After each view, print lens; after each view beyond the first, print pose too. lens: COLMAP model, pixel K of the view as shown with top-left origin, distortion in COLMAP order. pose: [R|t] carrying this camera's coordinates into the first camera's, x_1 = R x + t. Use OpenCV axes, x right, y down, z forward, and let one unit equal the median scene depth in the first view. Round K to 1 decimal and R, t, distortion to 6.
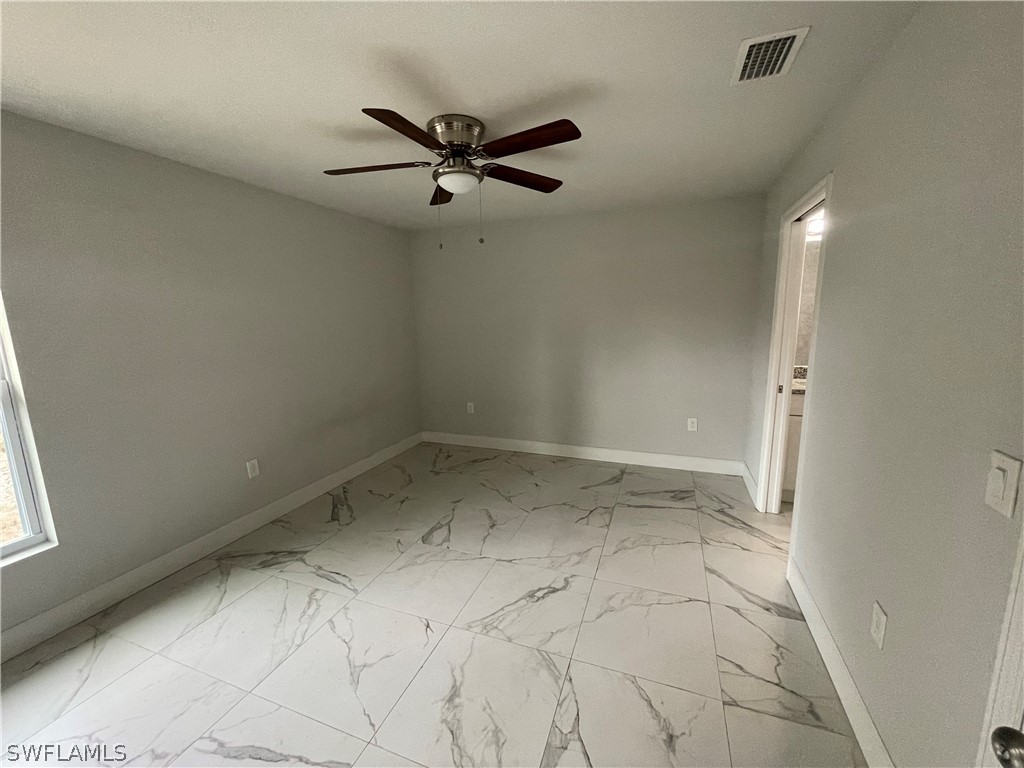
lens RADIAL K [[414.5, 0, 510.5], [0, 414.5, 384.2], [0, 0, 1]] dist [-0.003616, 0.003090]
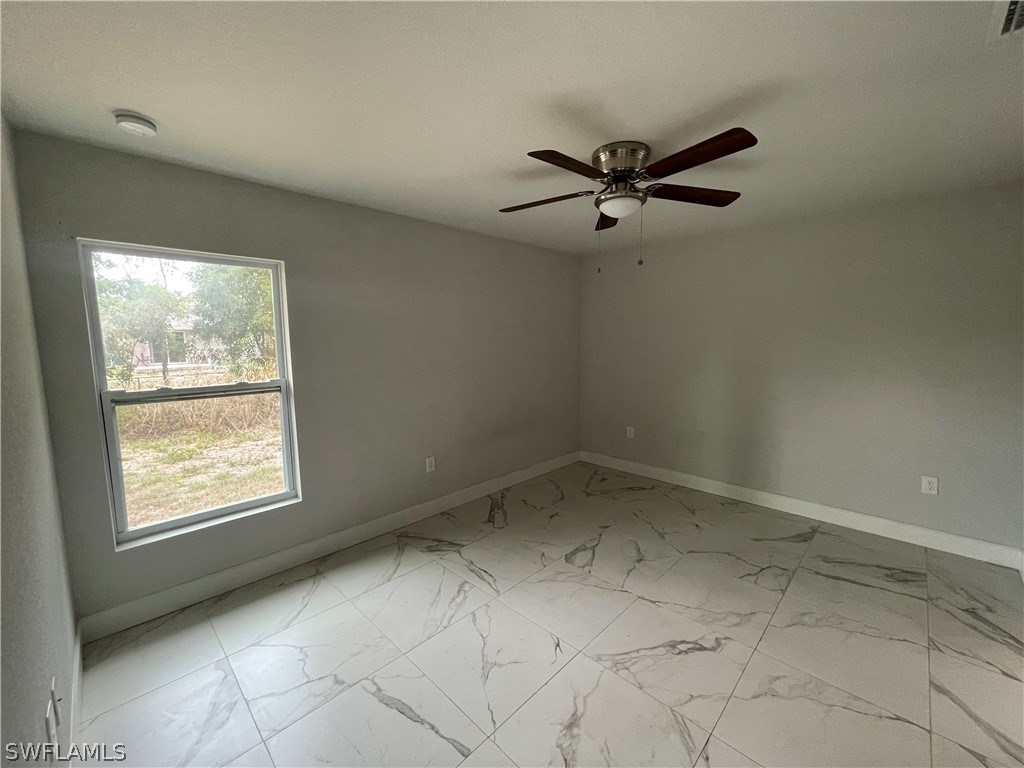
lens RADIAL K [[414.5, 0, 511.7], [0, 414.5, 384.9], [0, 0, 1]] dist [-0.003616, 0.003090]
pose [[0.917081, 0.059817, -0.394188, 0.049508], [-0.078113, 0.996477, -0.030518, -0.004037], [0.390974, 0.058779, 0.918523, -0.002260]]
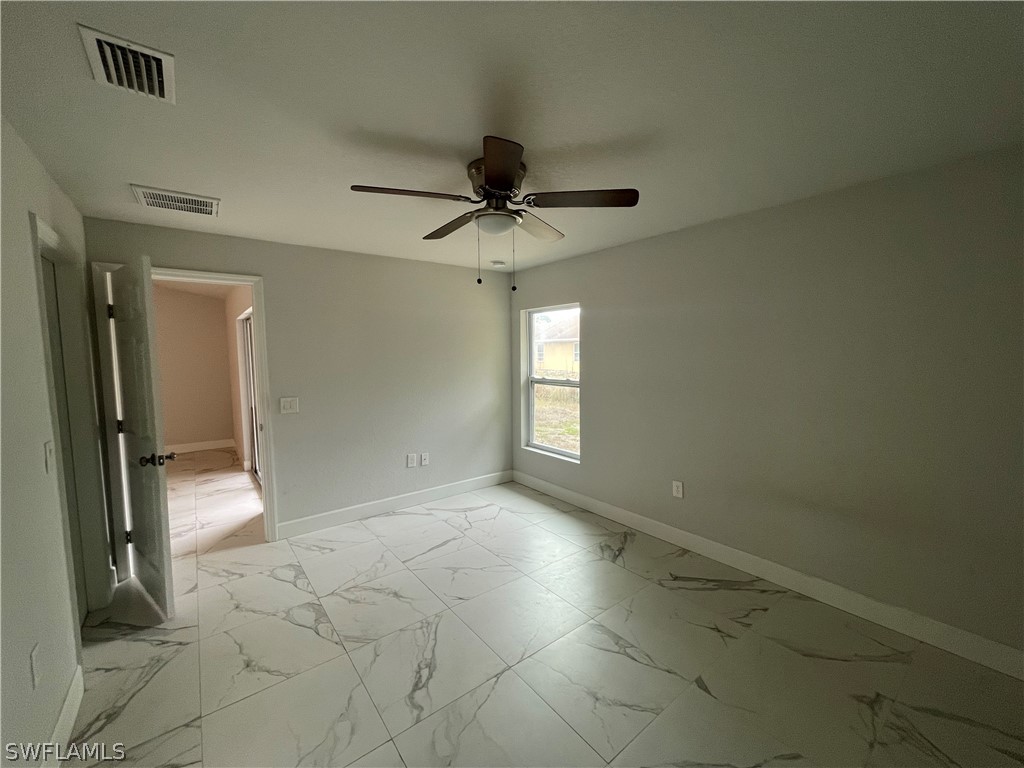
lens RADIAL K [[414.5, 0, 513.9], [0, 414.5, 391.7], [0, 0, 1]] dist [-0.003616, 0.003090]
pose [[-0.514467, 0.110226, -0.850396, 0.648962], [-0.124067, 0.971702, 0.201006, -0.276655], [0.848487, 0.208917, -0.486233, 1.441906]]
